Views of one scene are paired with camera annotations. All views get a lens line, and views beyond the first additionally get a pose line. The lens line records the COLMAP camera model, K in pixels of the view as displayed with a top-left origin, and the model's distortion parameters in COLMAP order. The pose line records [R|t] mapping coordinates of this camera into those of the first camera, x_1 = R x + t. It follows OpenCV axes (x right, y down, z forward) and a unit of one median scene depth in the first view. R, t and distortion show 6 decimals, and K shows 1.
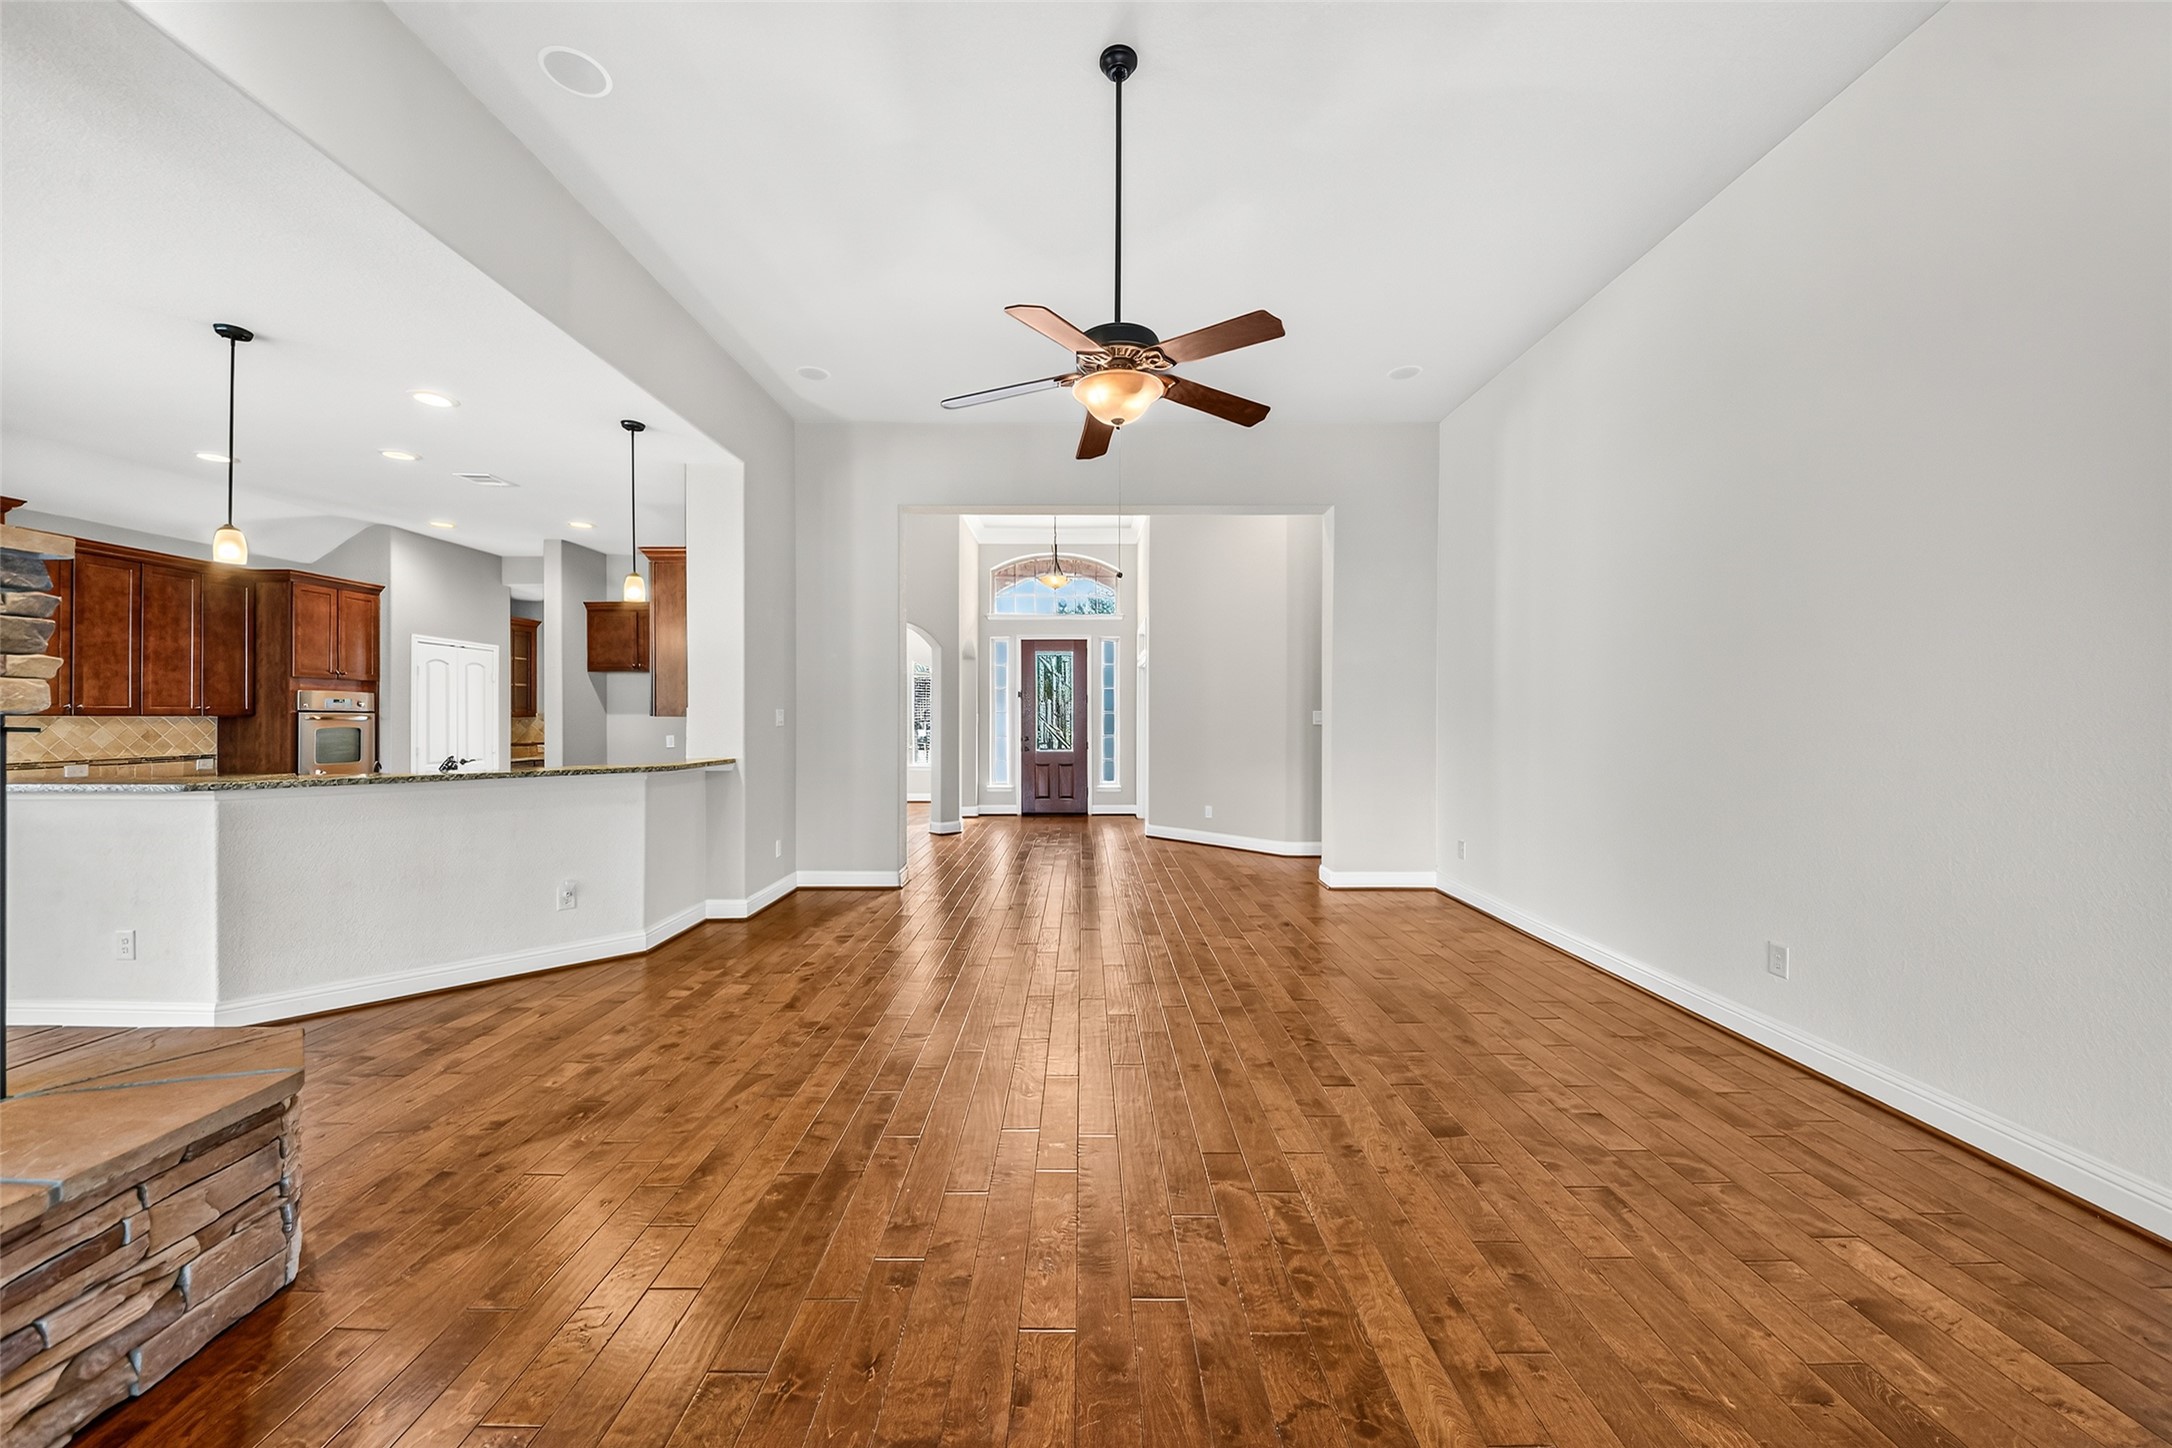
lens RADIAL K [[764.9, 0, 1086.0], [0, 764.9, 724.0], [0, 0, 1]] dist [-0.014982, -0.000243]
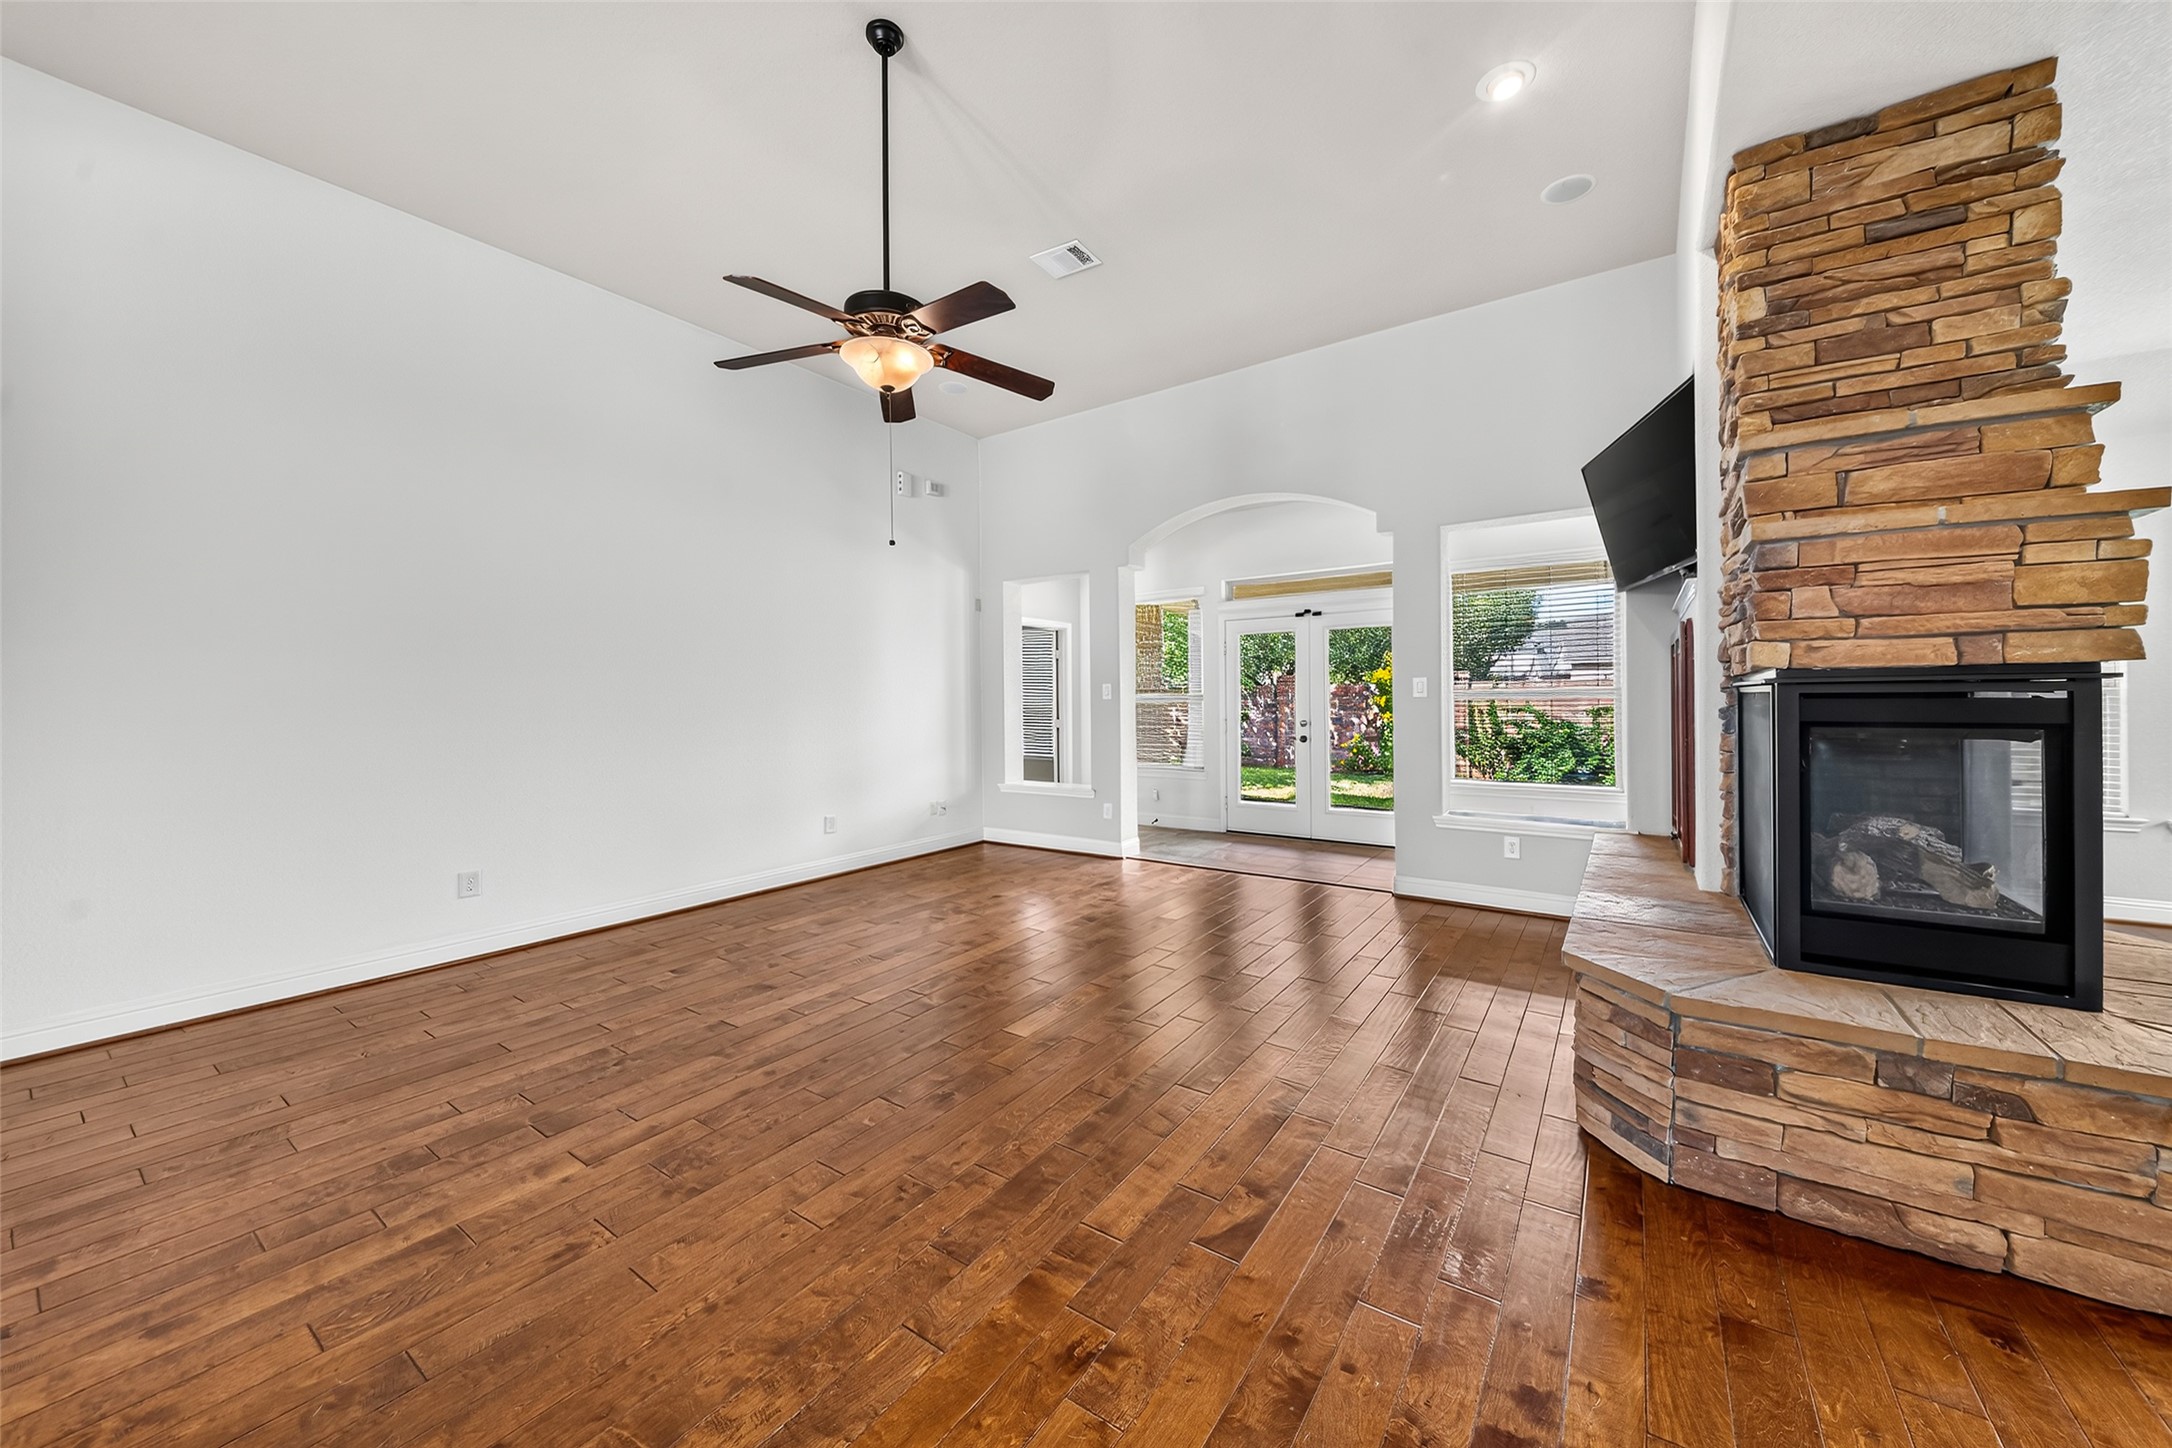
lens RADIAL K [[764.9, 0, 1086.0], [0, 764.9, 724.0], [0, 0, 1]] dist [-0.014982, -0.000243]
pose [[-0.820780, -0.013606, 0.571083, -0.339867], [0.009024, 0.999283, 0.036777, 0.005369], [-0.571174, 0.035339, -0.820068, 0.765758]]
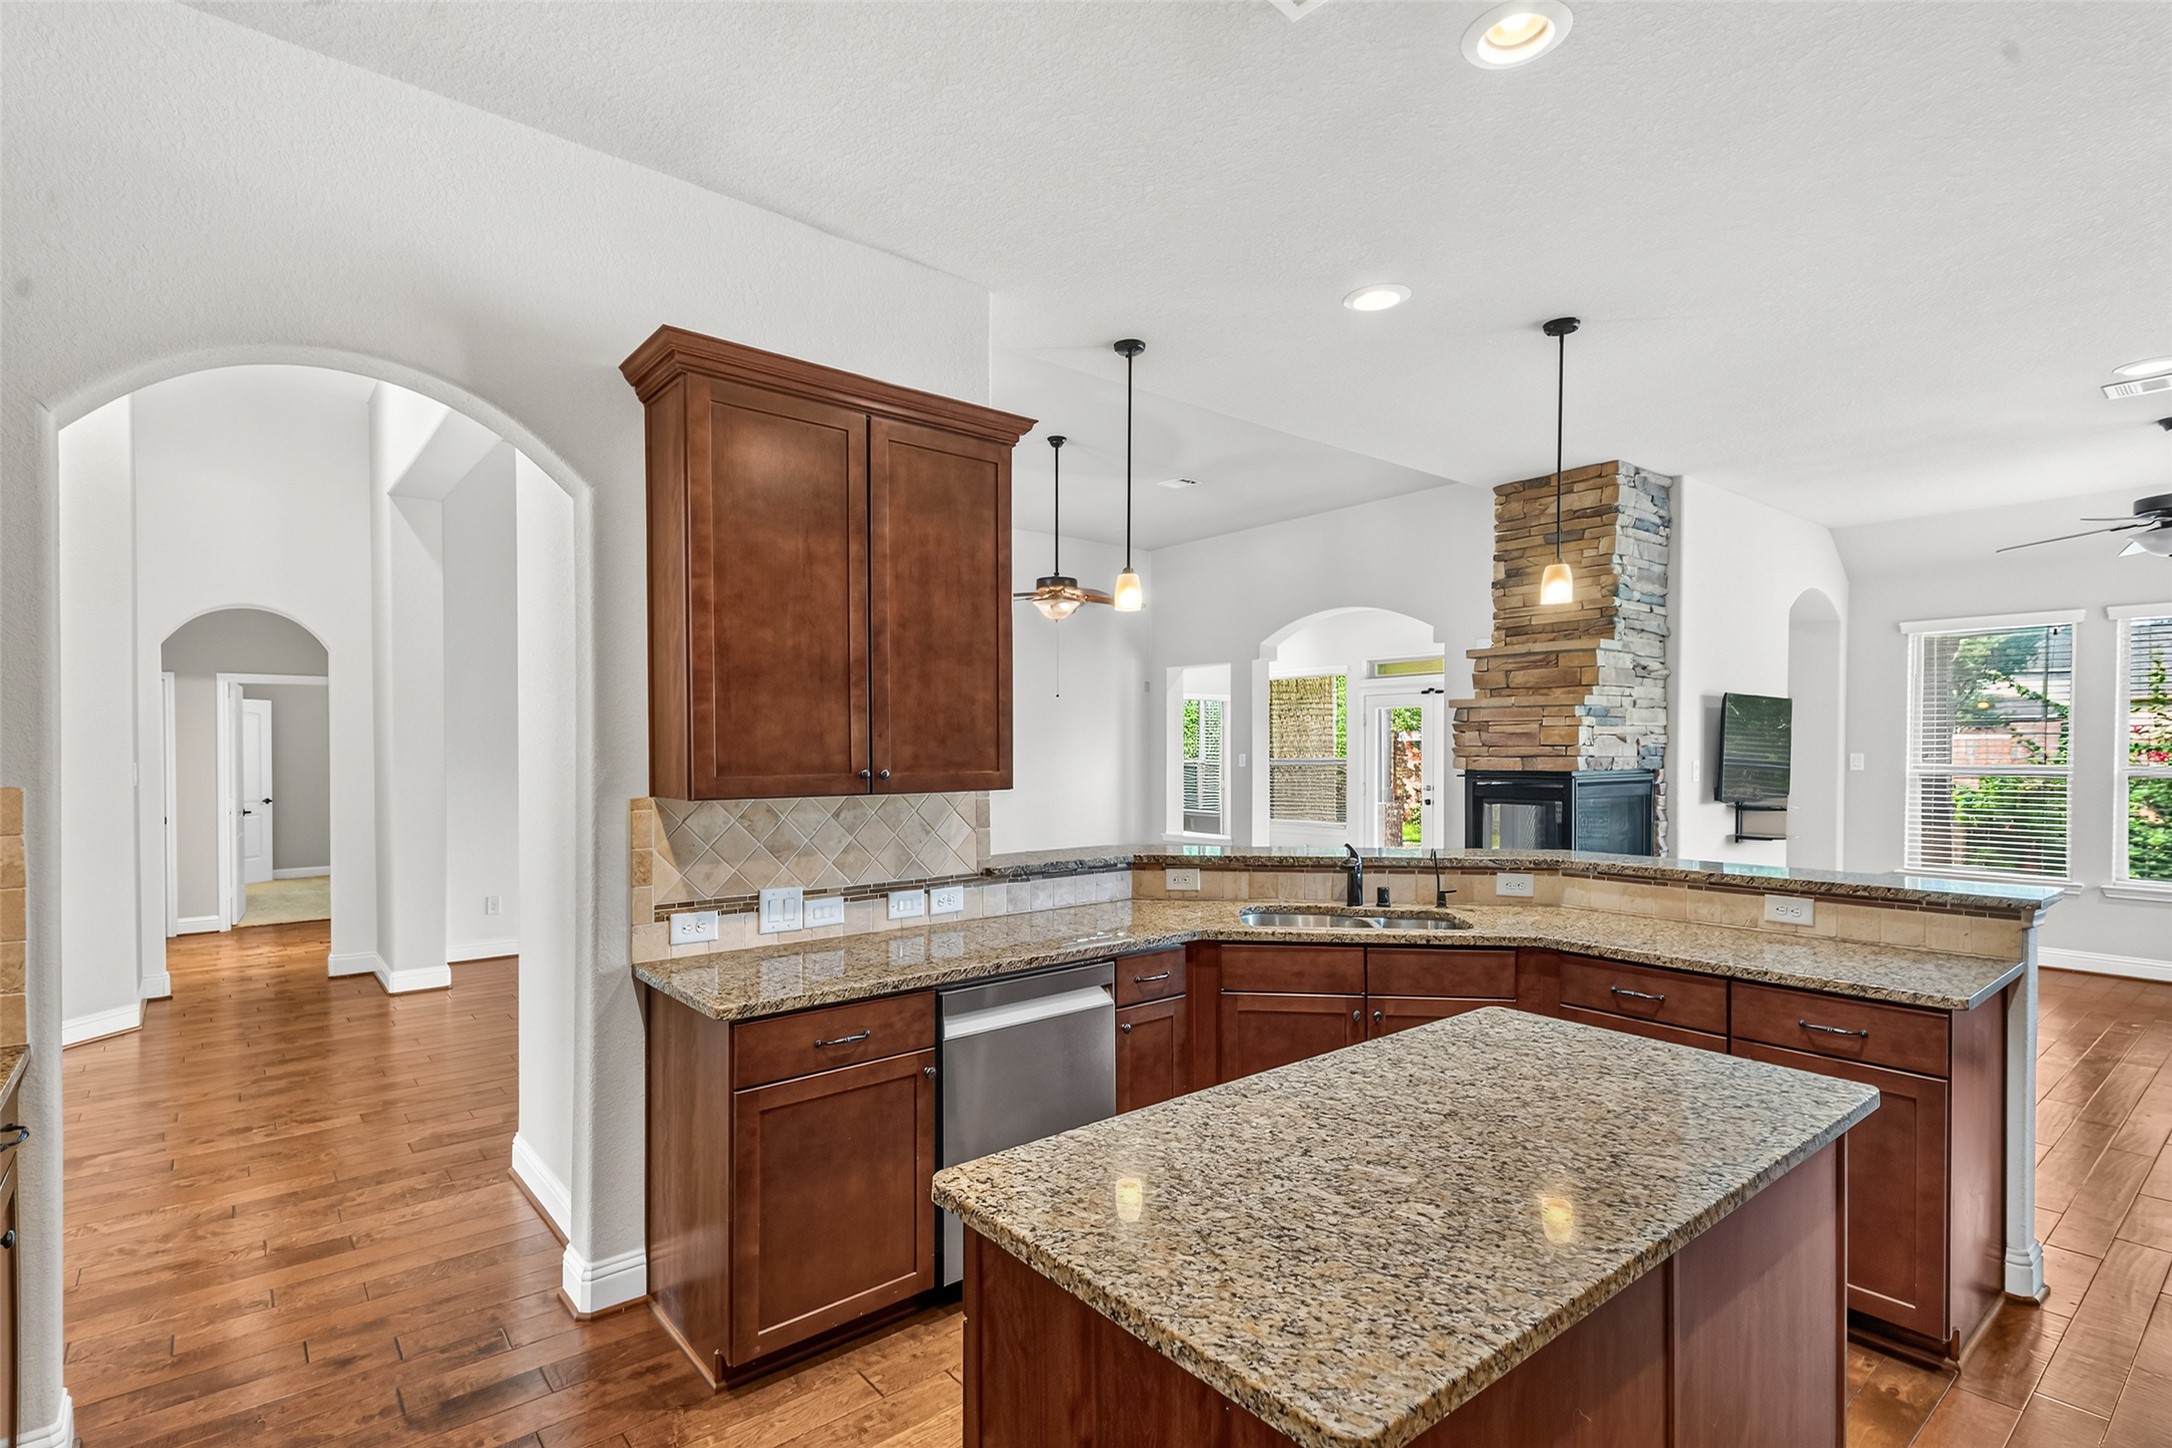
lens RADIAL K [[1053.2, 0, 1092.1], [0, 1053.2, 757.5], [0, 0, 1]] dist [-0.001161, -0.000351]
pose [[-0.638108, -0.011642, 0.769859, -0.987134], [0.002861, 0.999843, 0.017491, -0.037220], [-0.769942, 0.013364, -0.637974, 1.233347]]
